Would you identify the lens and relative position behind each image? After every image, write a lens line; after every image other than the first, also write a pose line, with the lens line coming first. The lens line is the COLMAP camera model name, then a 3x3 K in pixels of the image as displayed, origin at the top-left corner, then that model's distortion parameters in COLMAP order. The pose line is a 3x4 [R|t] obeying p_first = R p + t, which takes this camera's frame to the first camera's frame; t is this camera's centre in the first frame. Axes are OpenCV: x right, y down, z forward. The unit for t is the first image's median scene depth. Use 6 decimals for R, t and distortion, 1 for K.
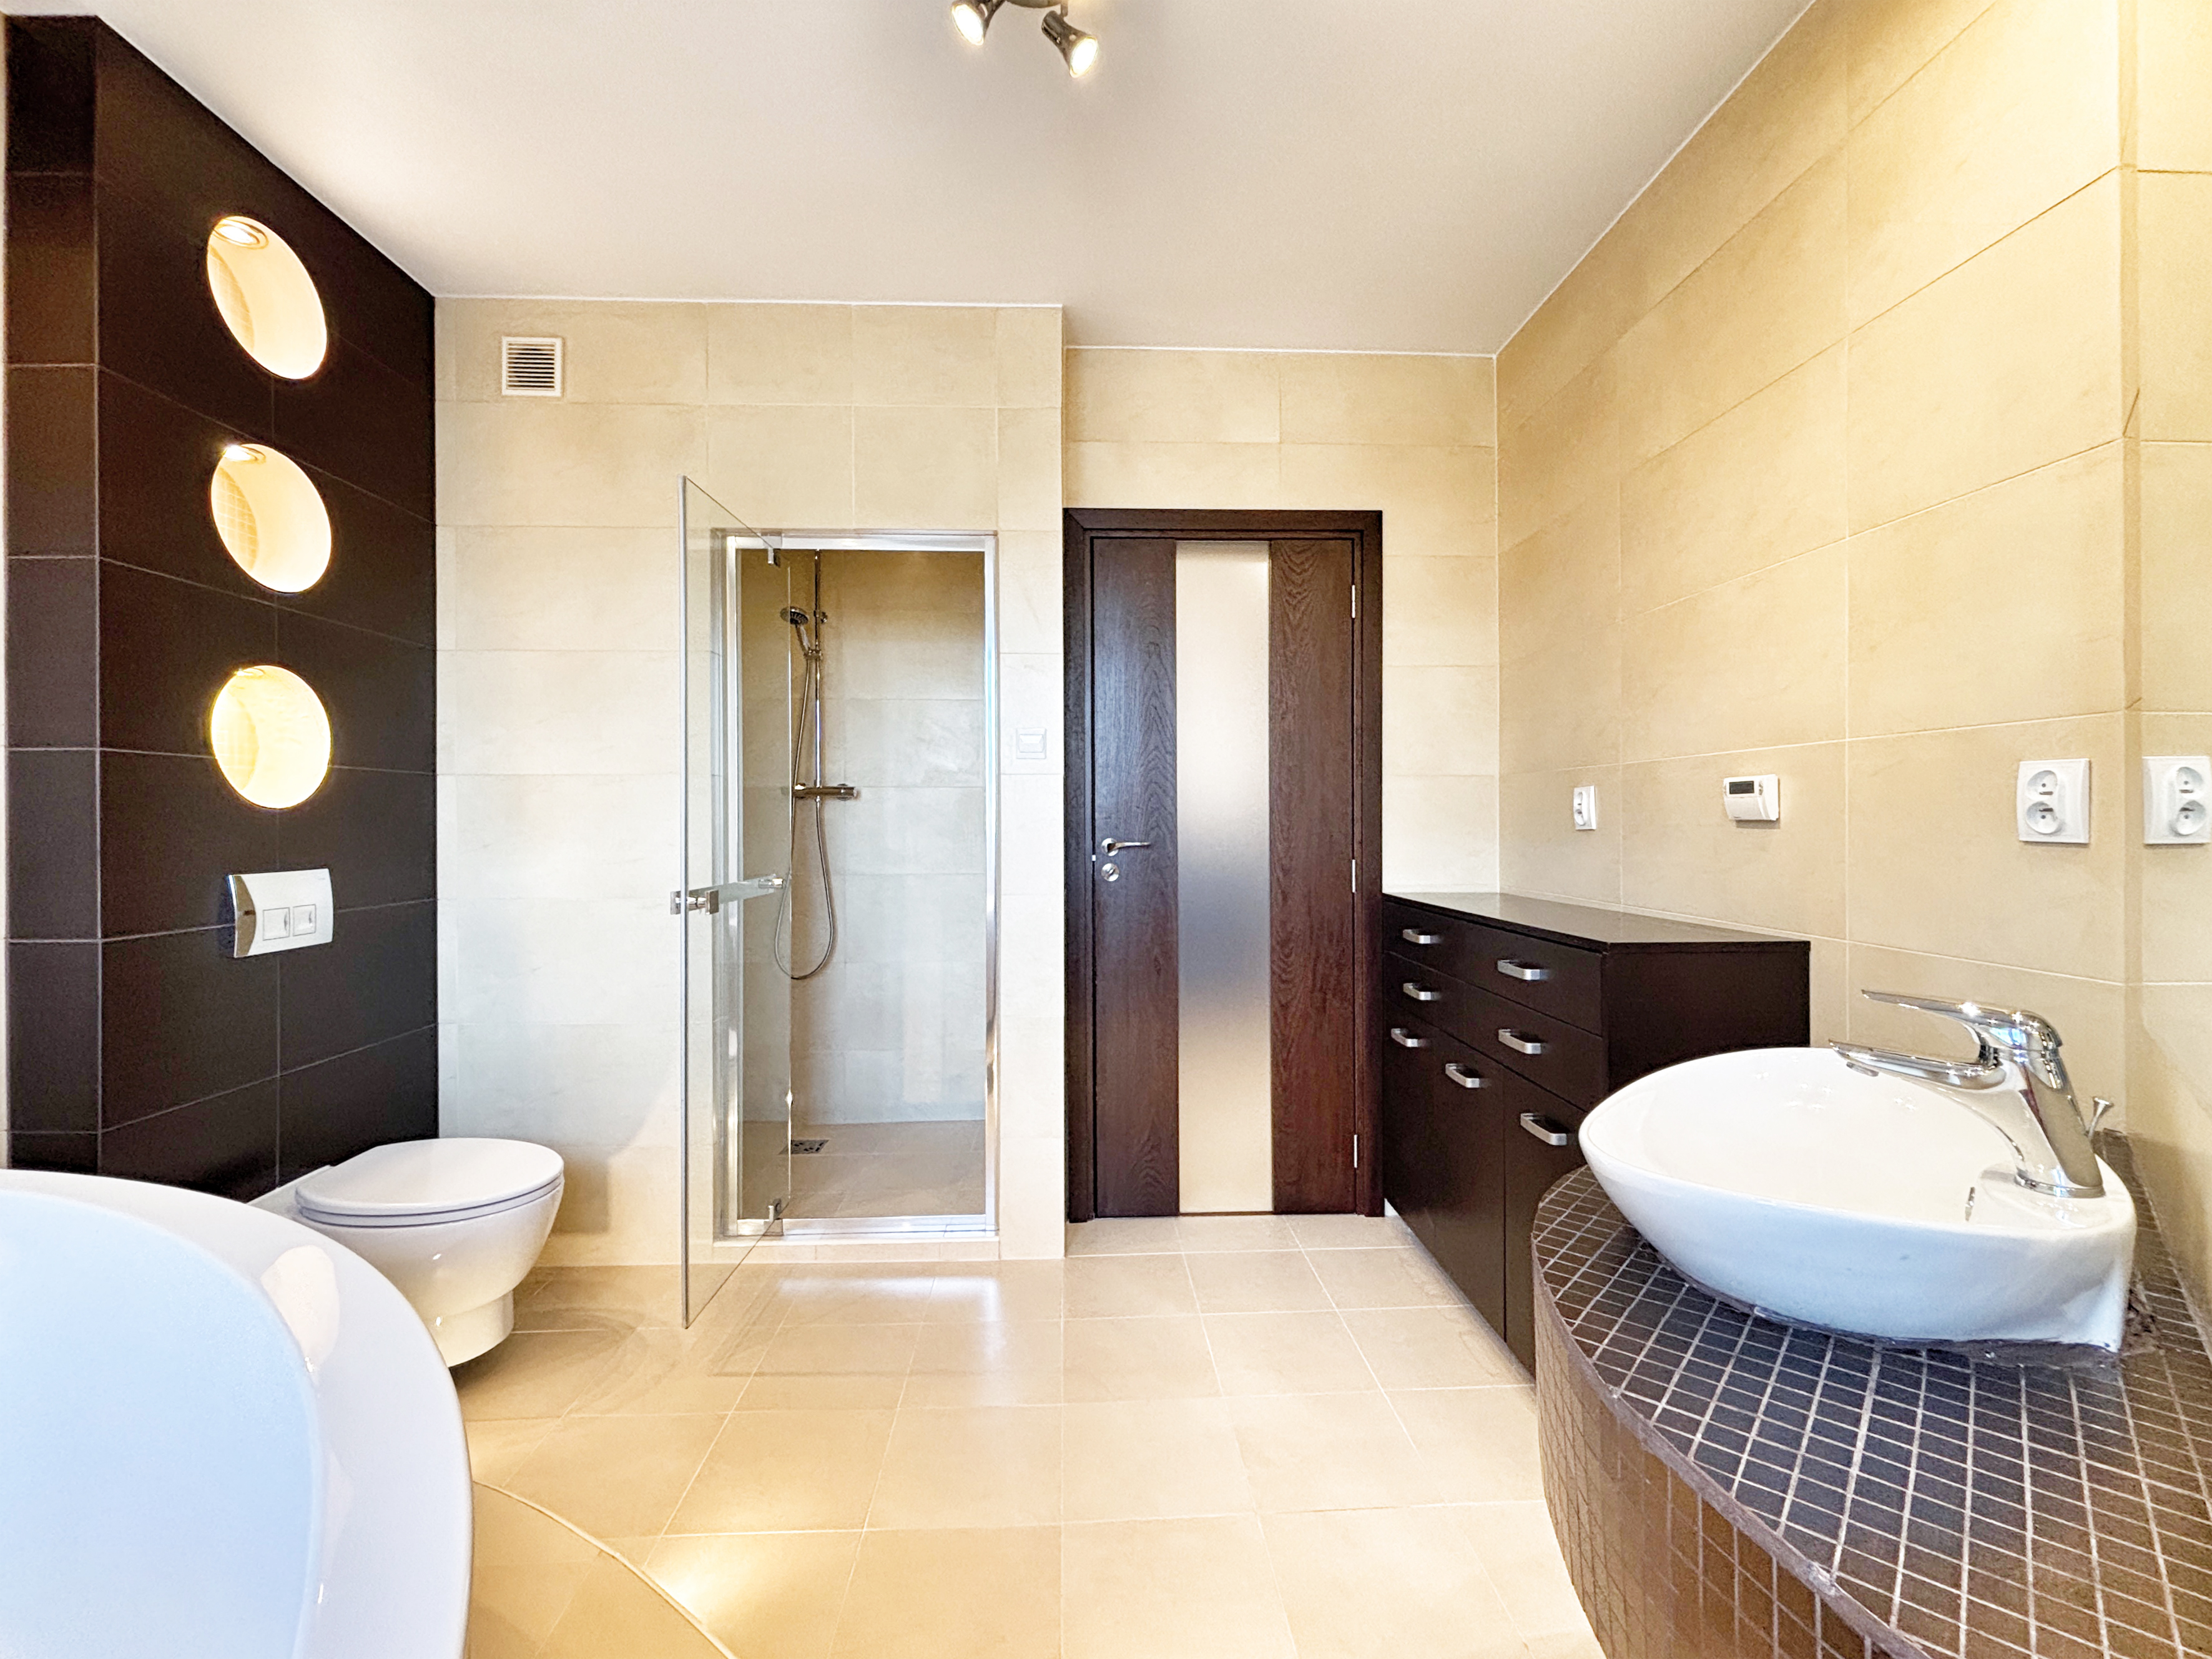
lens RADIAL K [[957.1, 0, 1106.6], [0, 957.1, 817.1], [0, 0, 1]] dist [0.000606, 0.000103]
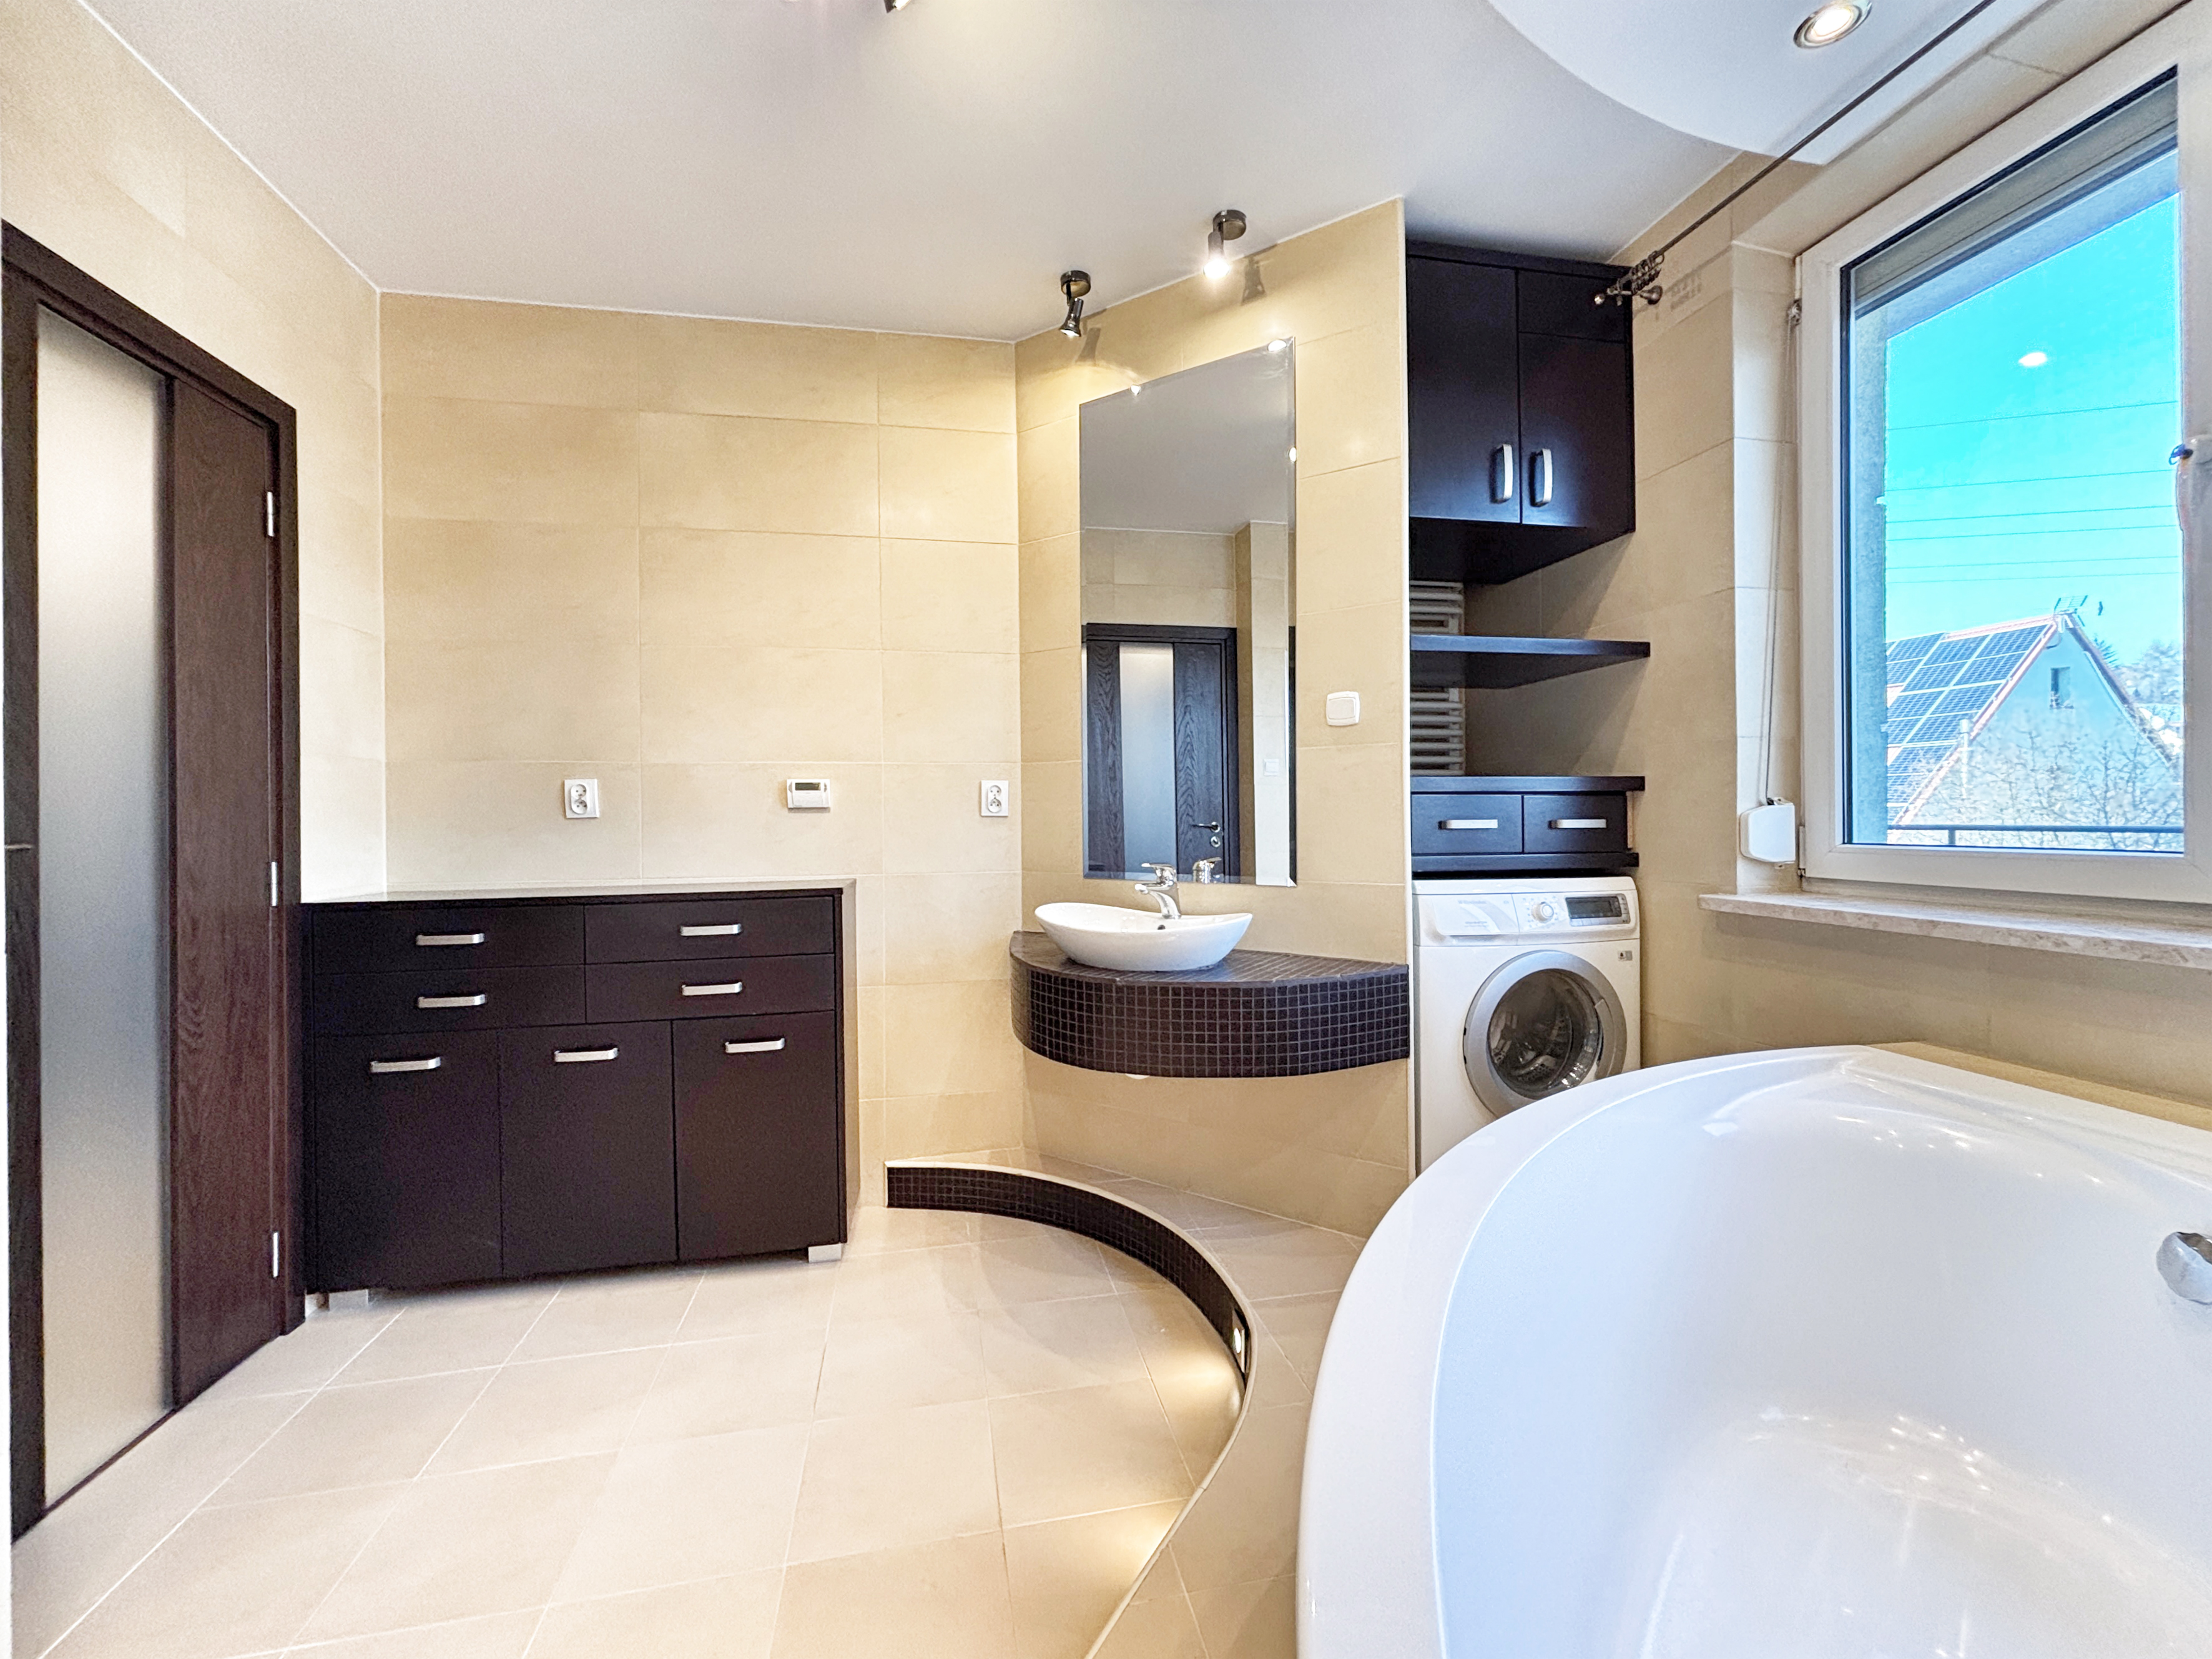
lens RADIAL K [[909.4, 0, 1114.4], [0, 909.4, 833.9], [0, 0, 1]] dist [0.000253, 0.000309]
pose [[-0.164477, -0.008279, 0.986346, -0.547975], [0.012422, 0.999868, 0.010464, 0.023069], [-0.986303, 0.013973, -0.164352, 0.474276]]
